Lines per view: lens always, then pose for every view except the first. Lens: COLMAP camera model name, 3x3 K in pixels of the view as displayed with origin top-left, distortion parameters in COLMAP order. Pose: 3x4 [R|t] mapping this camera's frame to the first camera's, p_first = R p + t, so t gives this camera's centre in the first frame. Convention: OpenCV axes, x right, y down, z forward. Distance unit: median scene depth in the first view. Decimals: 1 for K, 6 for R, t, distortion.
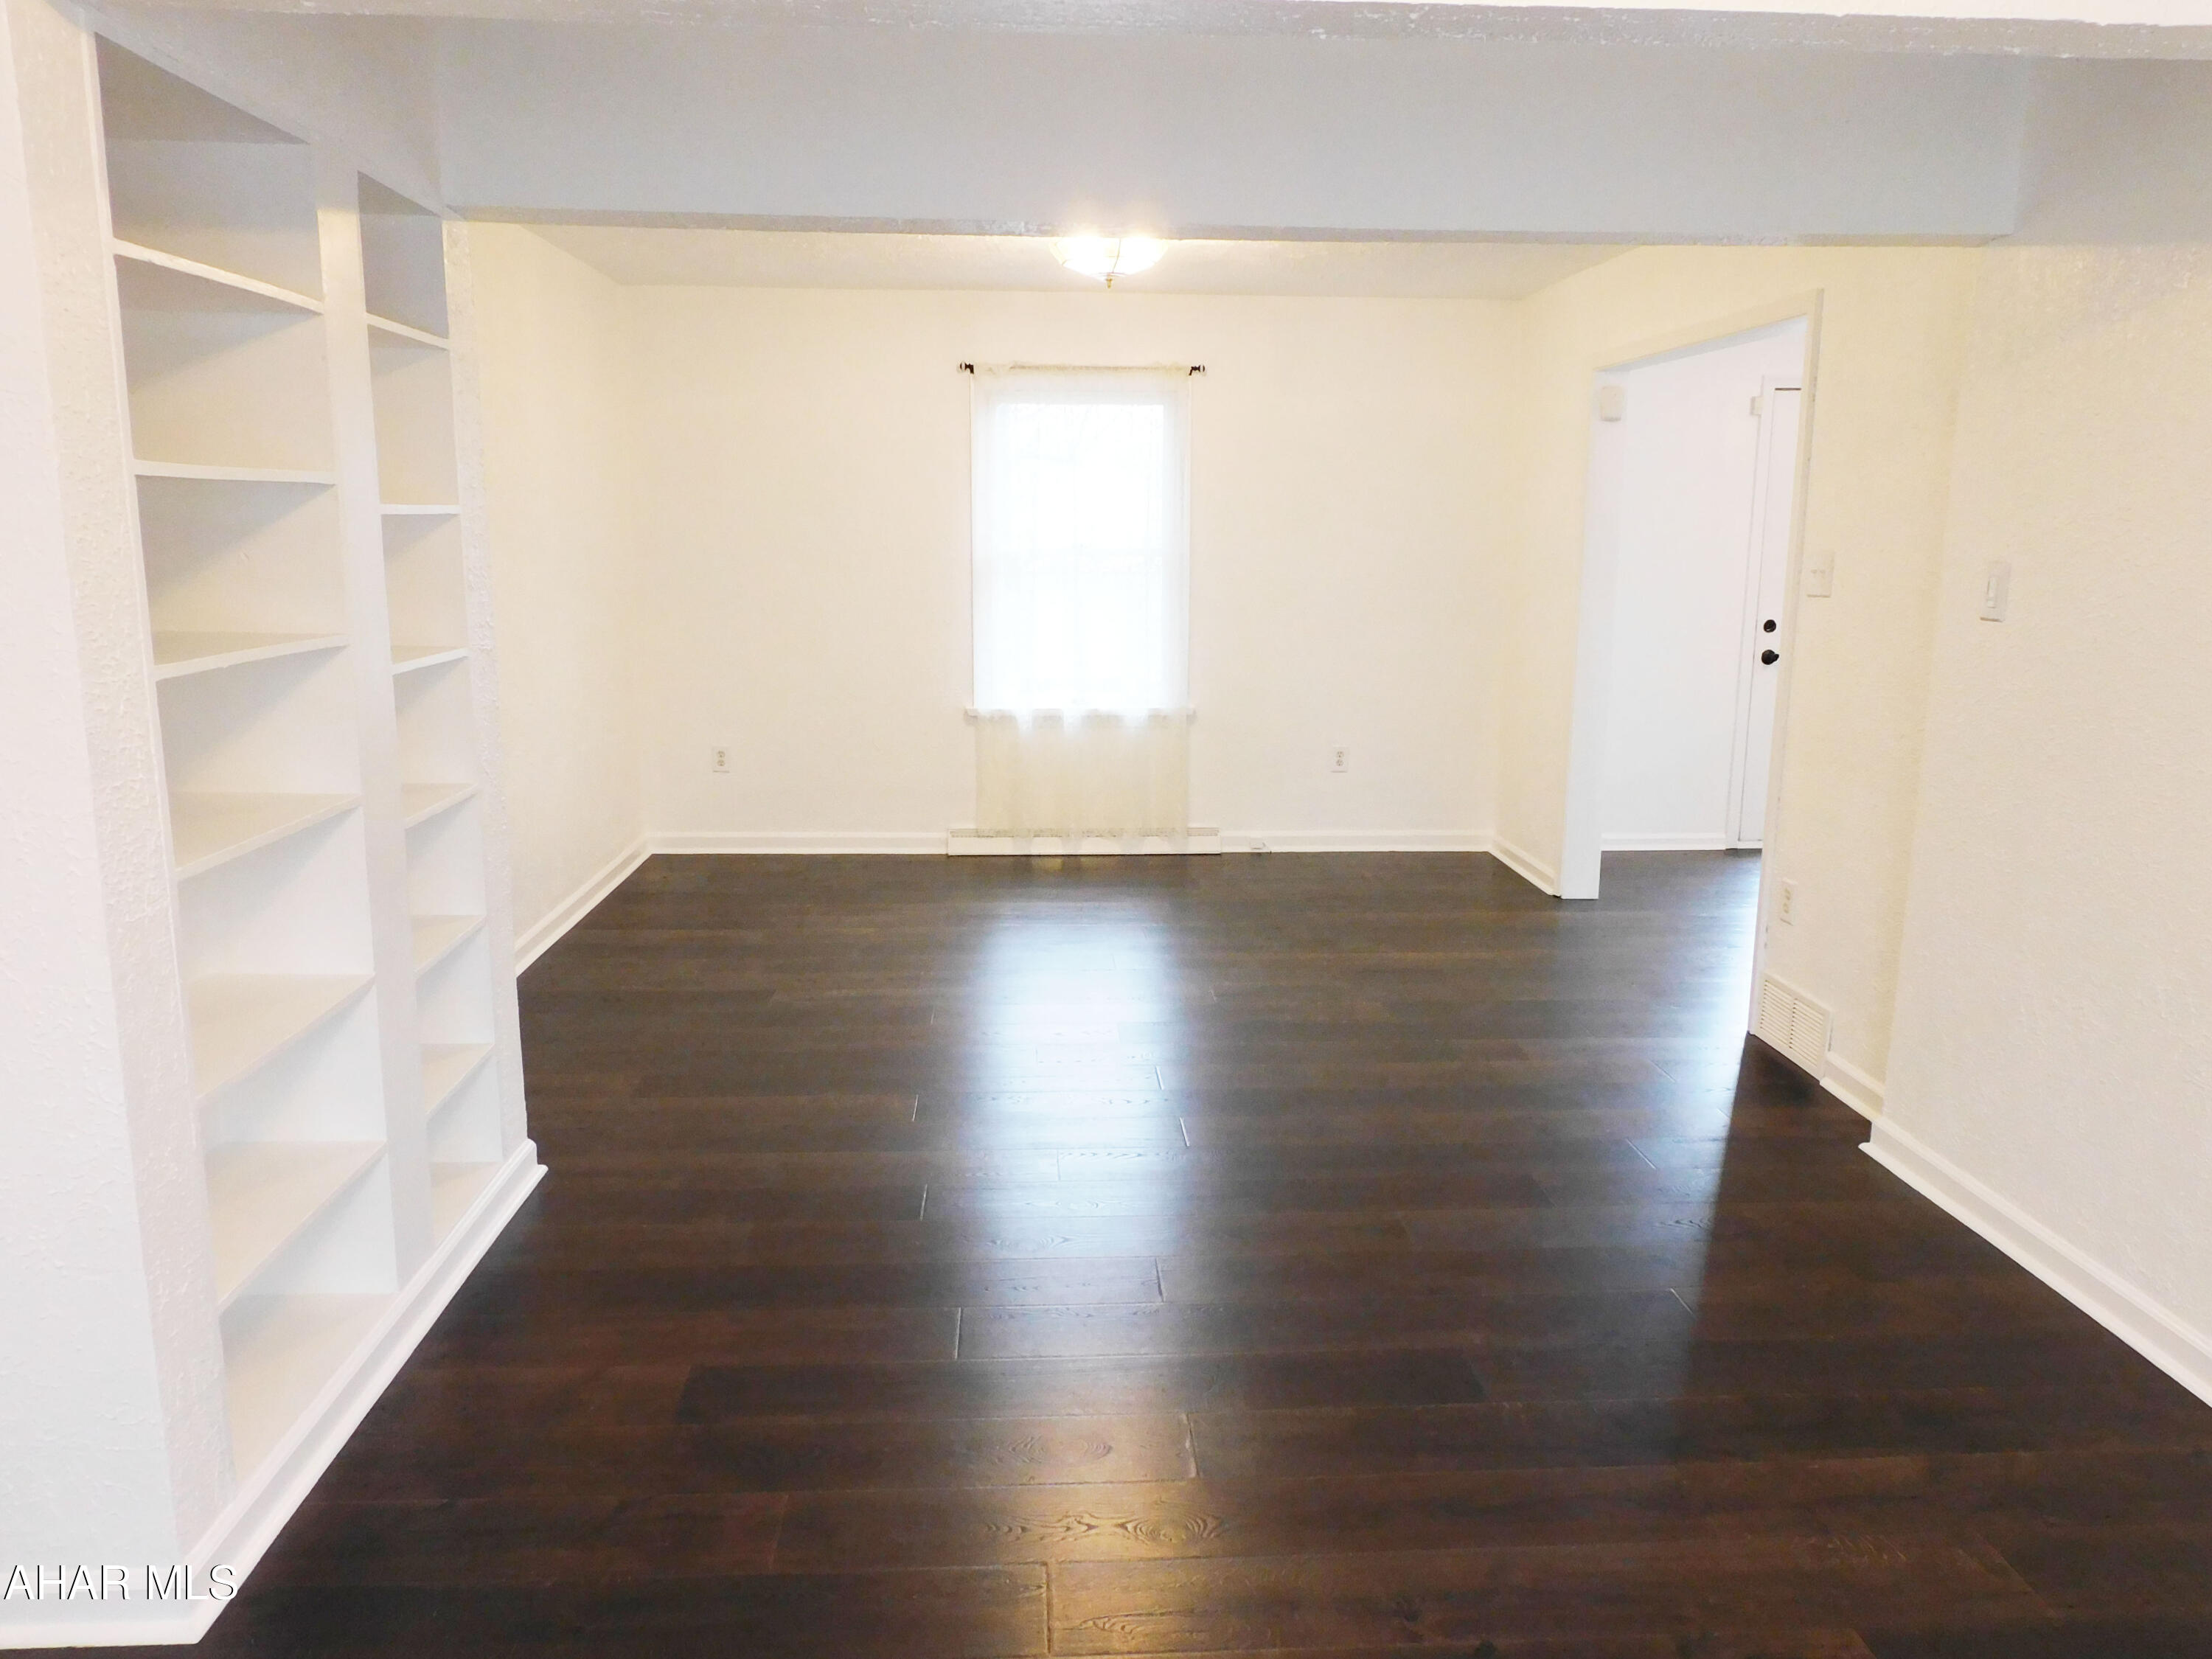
lens RADIAL K [[1582.9, 0, 1106.0], [0, 1582.9, 829.5], [0, 0, 1]] dist [0.001904, -0.017749]
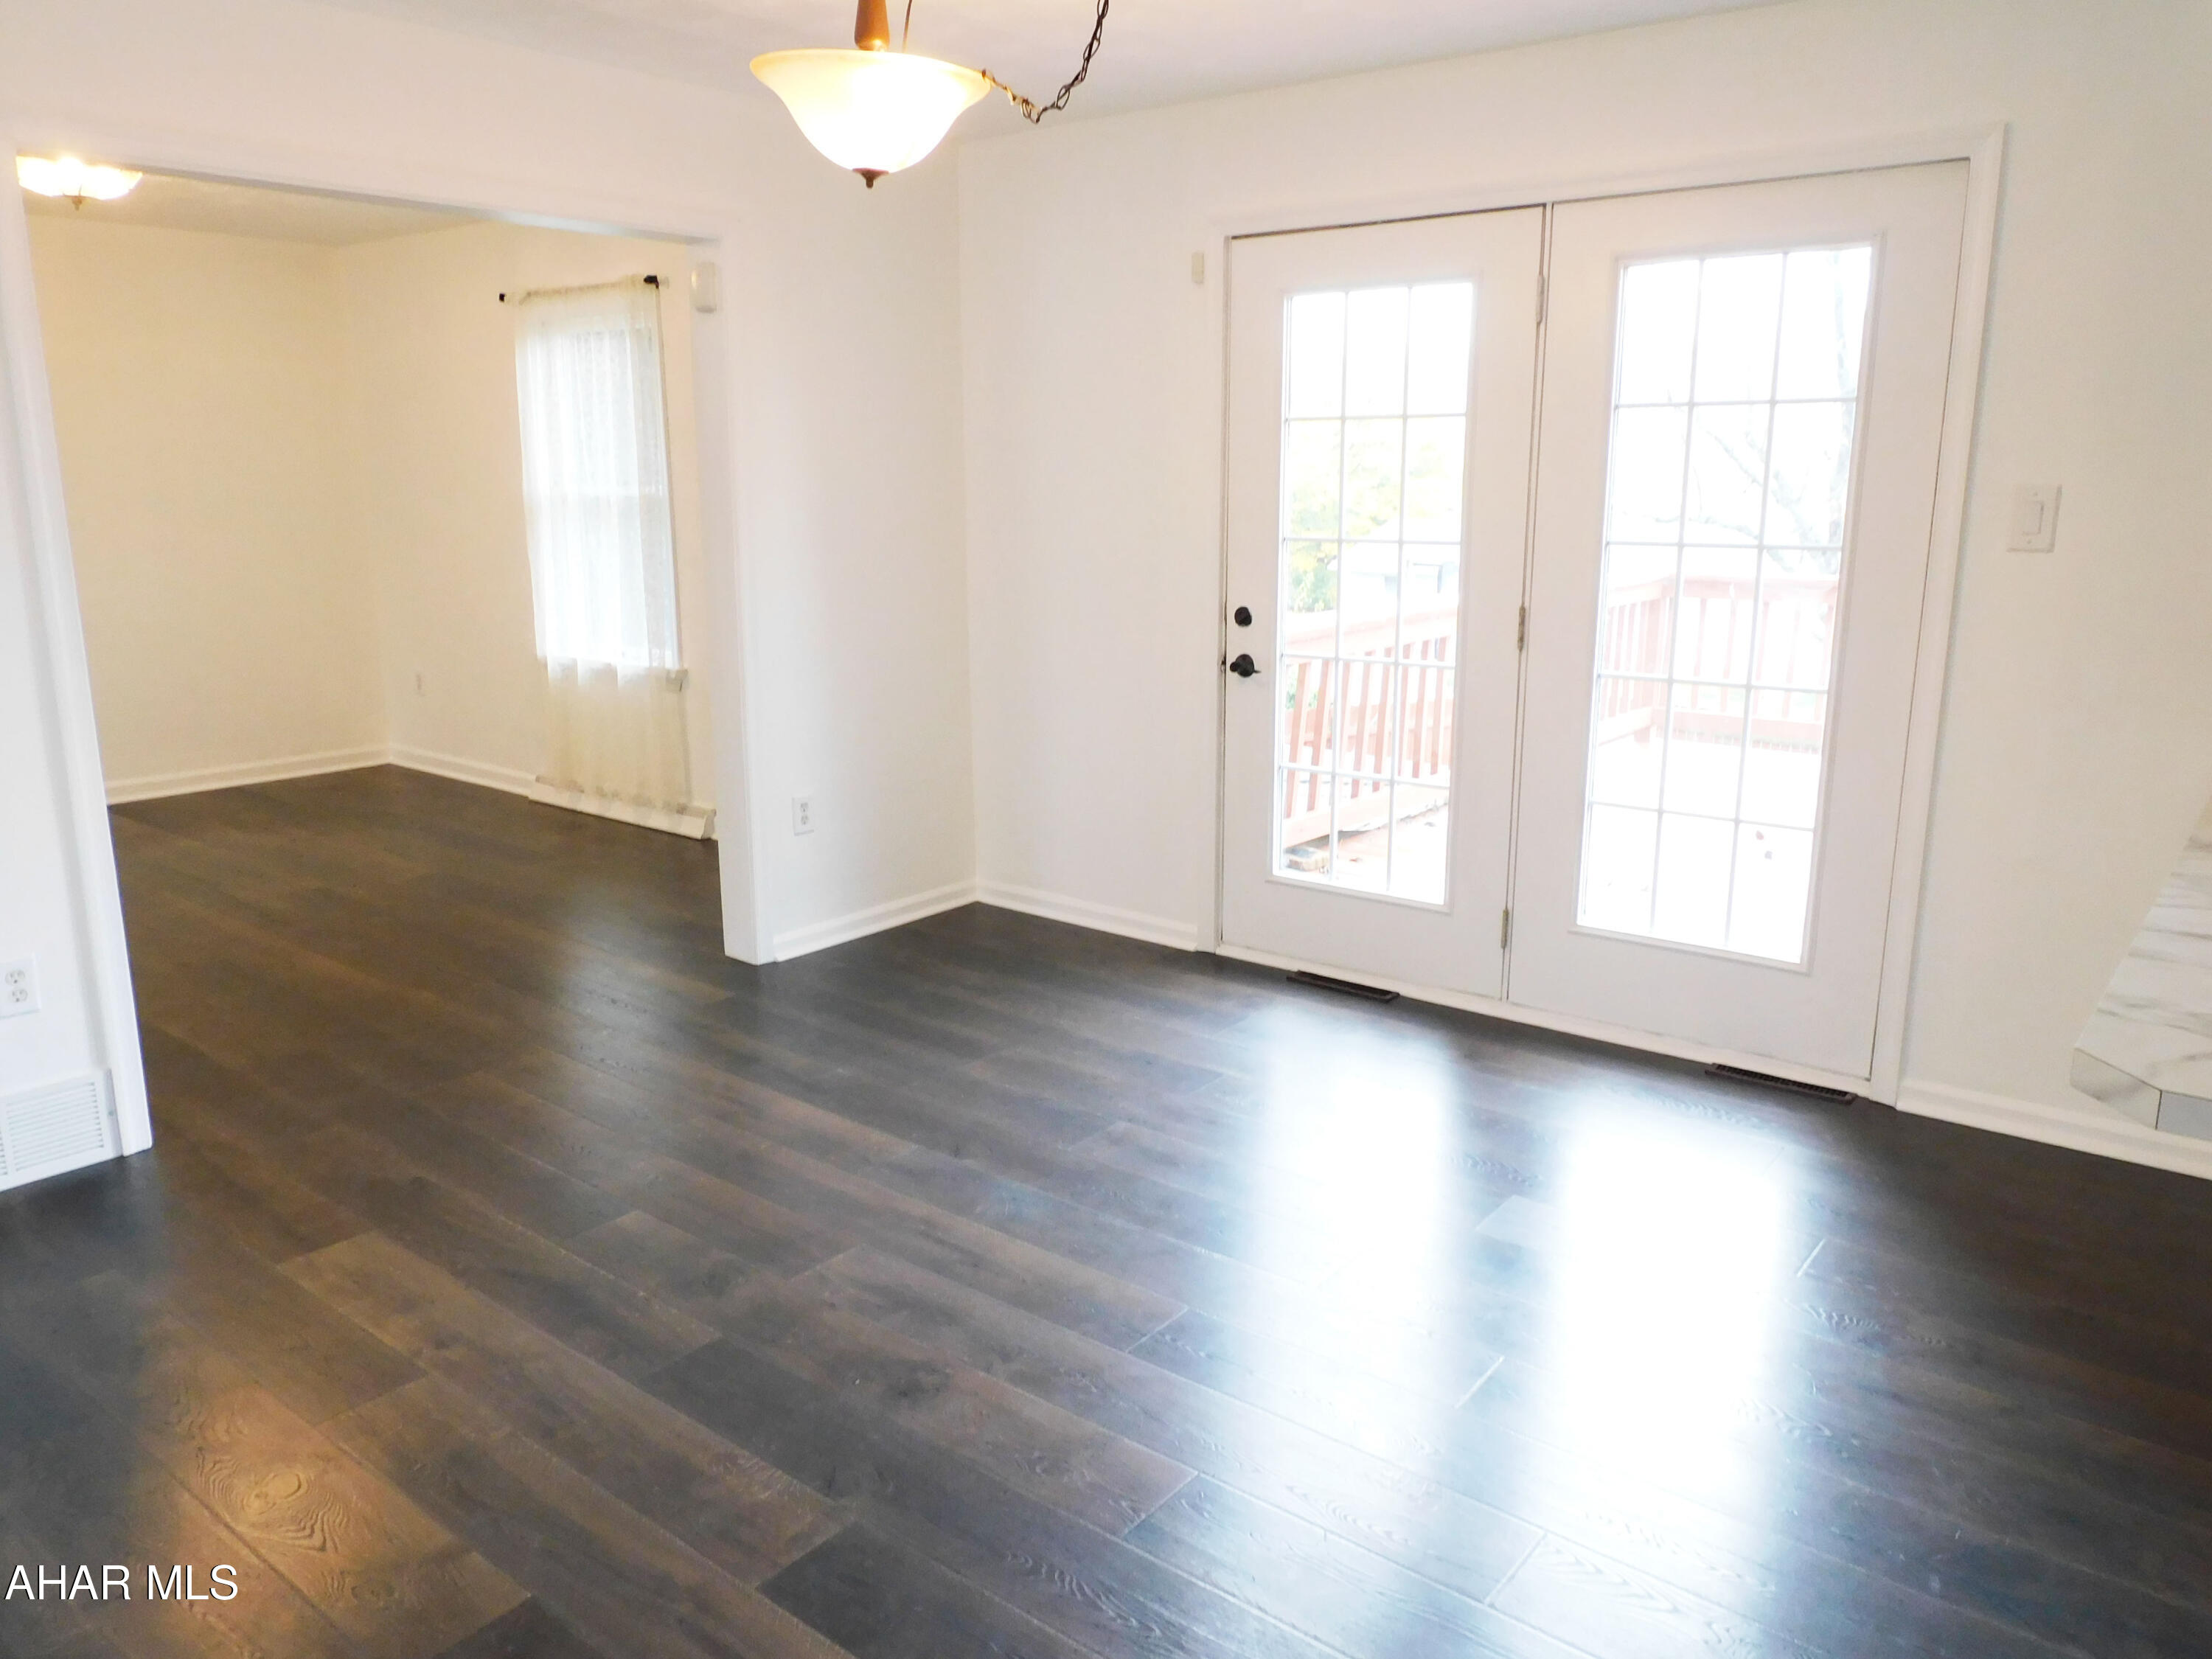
lens RADIAL K [[1582.9, 0, 1106.0], [0, 1582.9, 829.5], [0, 0, 1]] dist [0.001904, -0.017749]
pose [[0.738111, 0.147274, -0.658409, 0.827562], [-0.129636, 0.988659, 0.075816, -0.086965], [0.662108, 0.029393, 0.748832, 0.500826]]
